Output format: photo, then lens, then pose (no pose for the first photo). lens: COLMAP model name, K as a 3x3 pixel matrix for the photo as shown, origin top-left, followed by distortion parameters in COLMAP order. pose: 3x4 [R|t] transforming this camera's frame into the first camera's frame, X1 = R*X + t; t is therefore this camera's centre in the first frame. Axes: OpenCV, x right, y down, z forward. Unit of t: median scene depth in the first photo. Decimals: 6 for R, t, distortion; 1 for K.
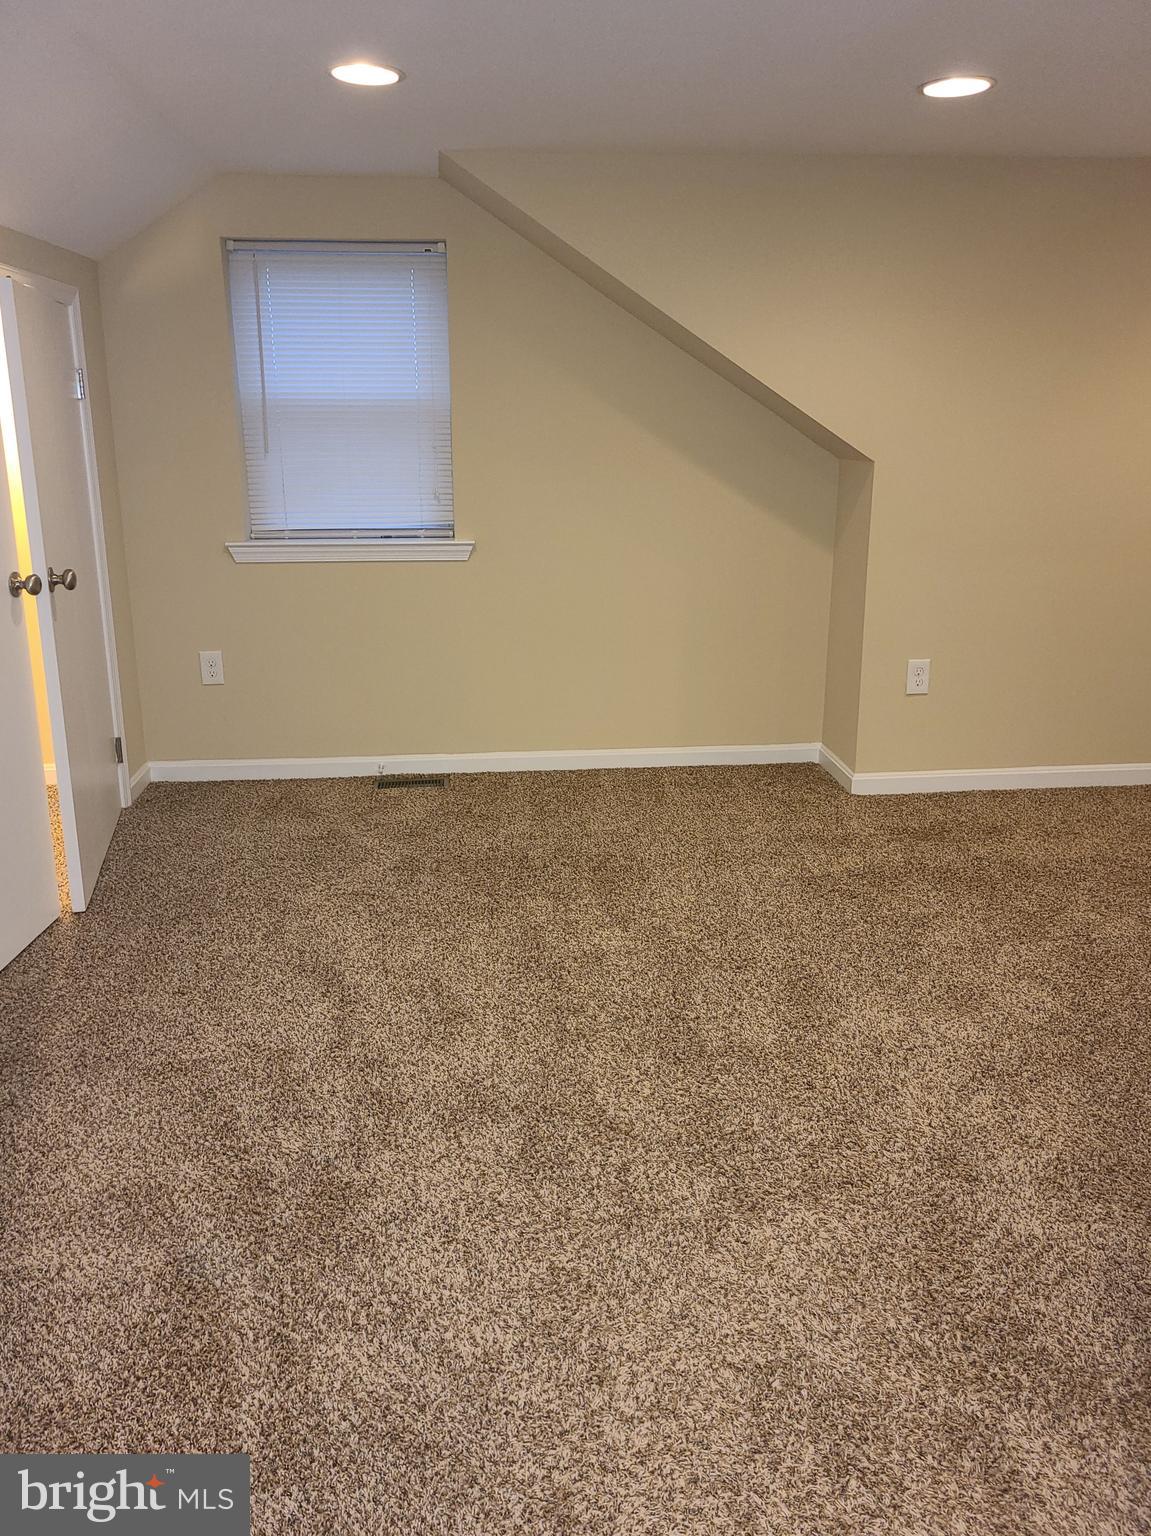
lens RADIAL K [[1151.7, 0, 578.4], [0, 1151.7, 757.0], [0, 0, 1]] dist [0.046593, -0.032647]
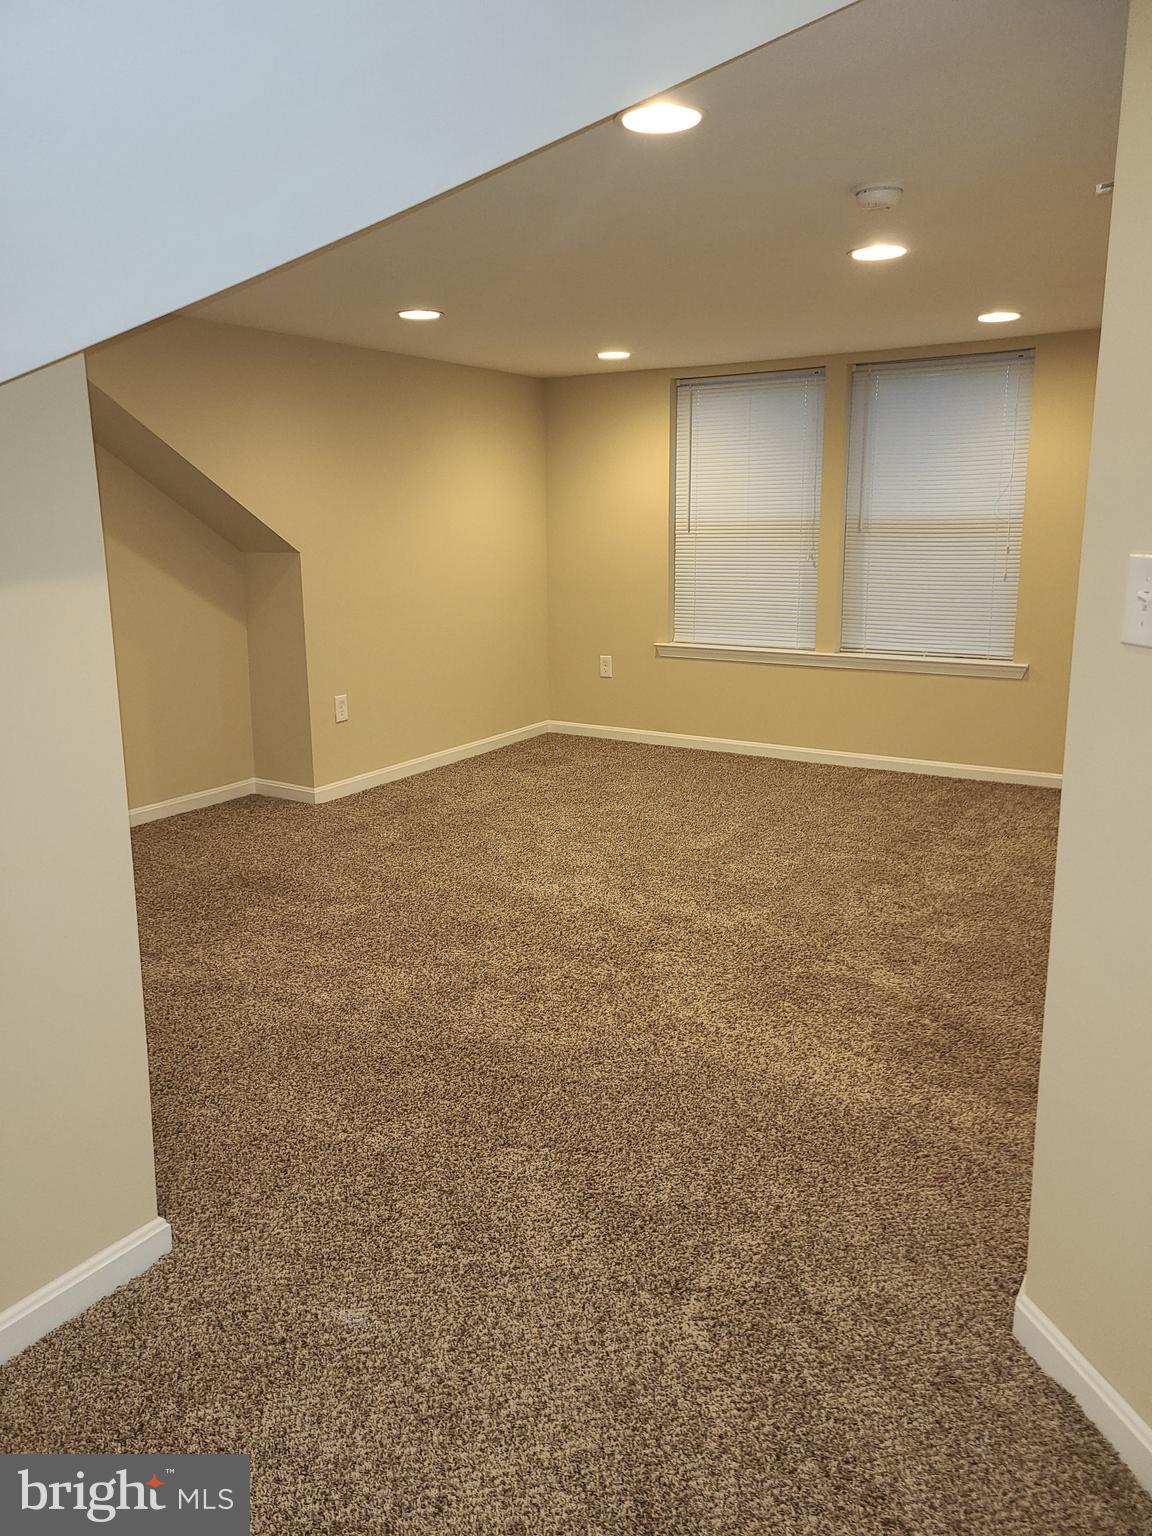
lens RADIAL K [[1151.7, 0, 578.9], [0, 1151.7, 757.0], [0, 0, 1]] dist [0.046593, -0.032647]
pose [[0.586488, -0.159628, 0.794072, -0.693143], [0.221573, 0.974610, 0.032271, 0.004582], [-0.779062, 0.157018, 0.606966, -0.024101]]
